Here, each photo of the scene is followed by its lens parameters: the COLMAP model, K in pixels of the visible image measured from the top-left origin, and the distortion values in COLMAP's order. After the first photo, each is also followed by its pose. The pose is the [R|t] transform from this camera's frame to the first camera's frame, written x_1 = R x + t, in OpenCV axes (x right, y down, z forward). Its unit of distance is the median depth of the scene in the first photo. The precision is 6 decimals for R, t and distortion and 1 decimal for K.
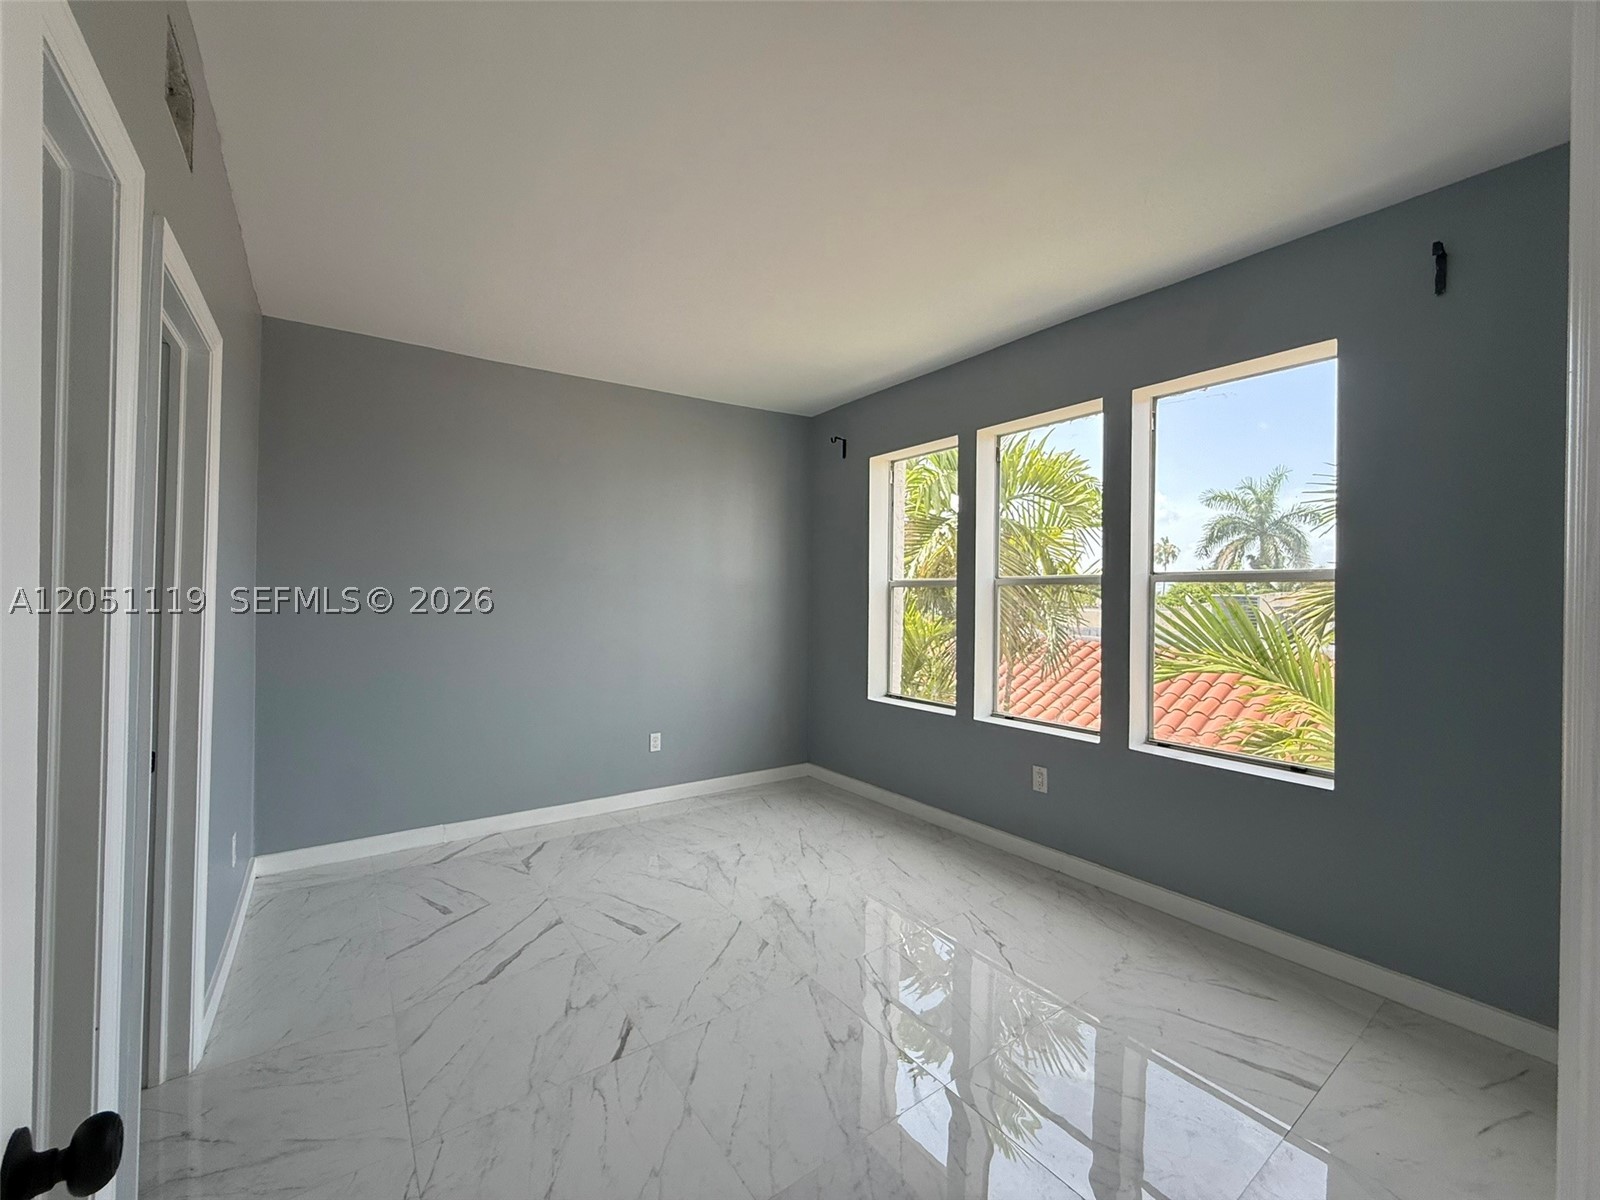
lens RADIAL K [[639.2, 0, 796.0], [0, 639.2, 598.8], [0, 0, 1]] dist [0.000790, 0.000006]
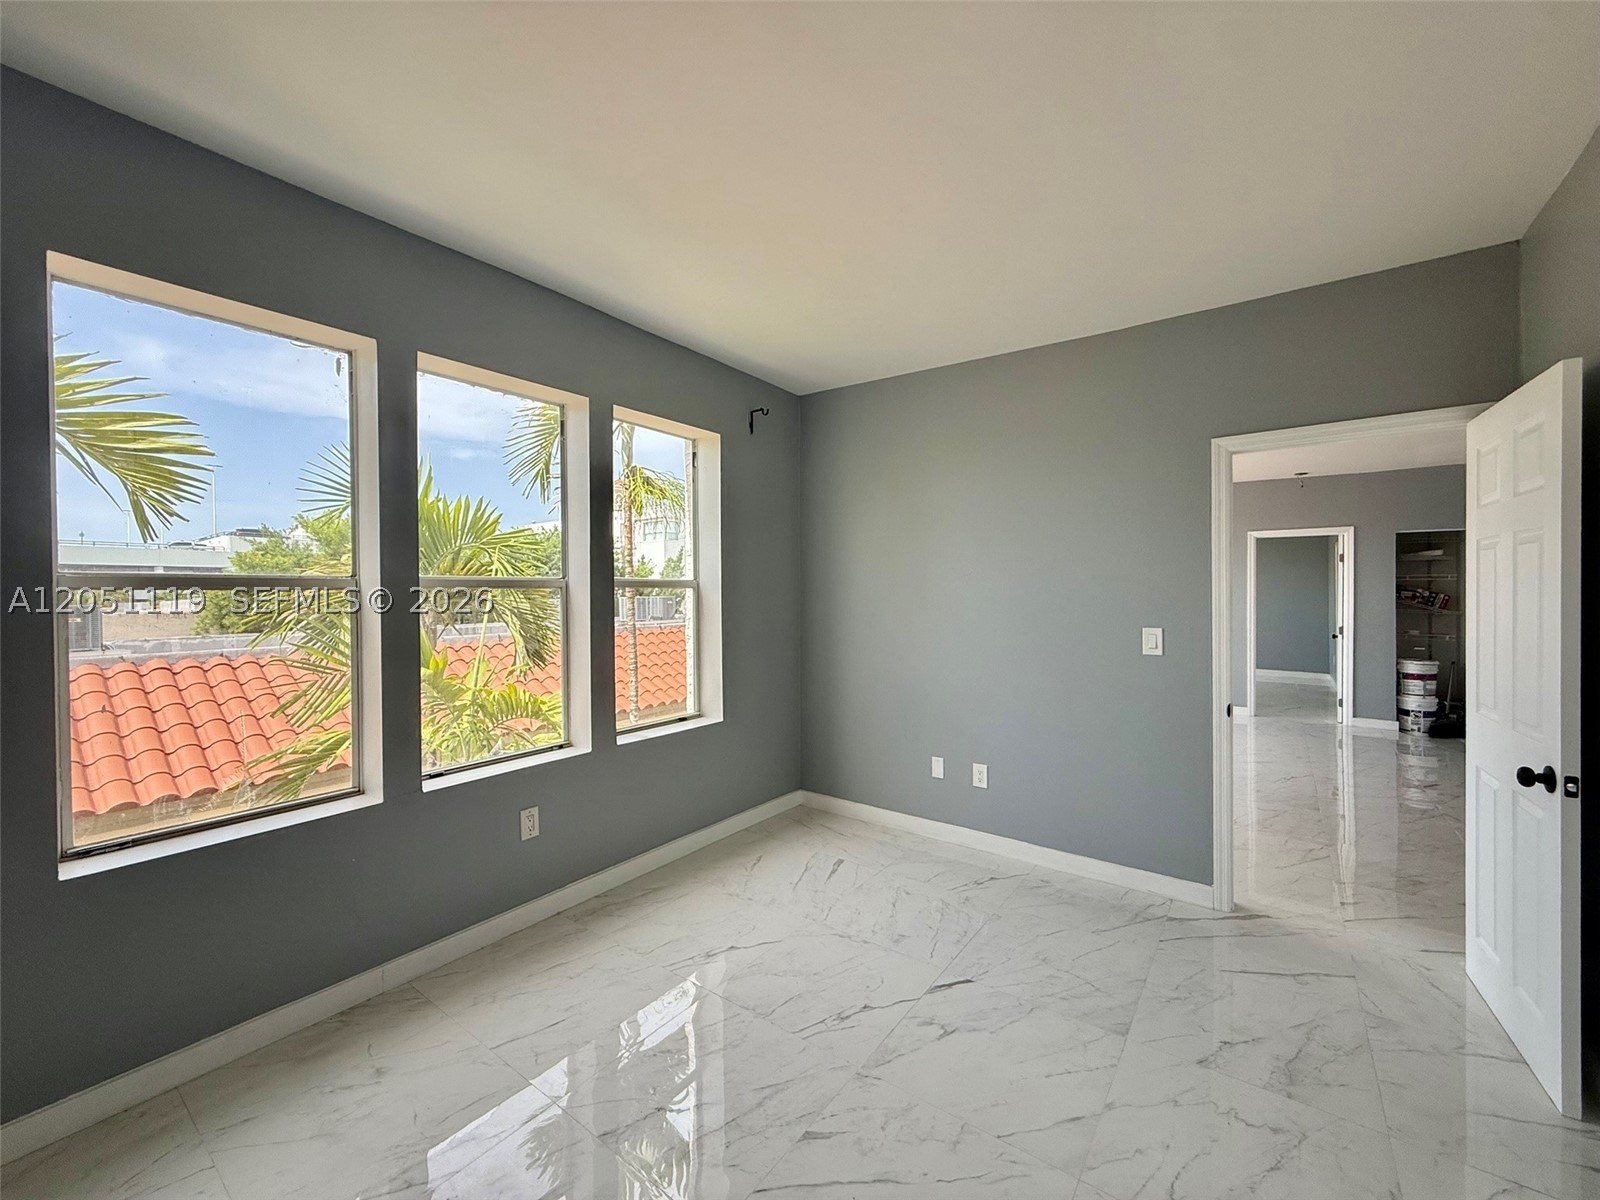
lens RADIAL K [[639.2, 0, 796.0], [0, 639.2, 598.8], [0, 0, 1]] dist [0.000790, 0.000006]
pose [[-0.296761, -0.020407, 0.954734, -0.576237], [0.003262, 0.999744, 0.022383, -0.030707], [-0.954946, 0.009756, -0.296618, 1.035380]]
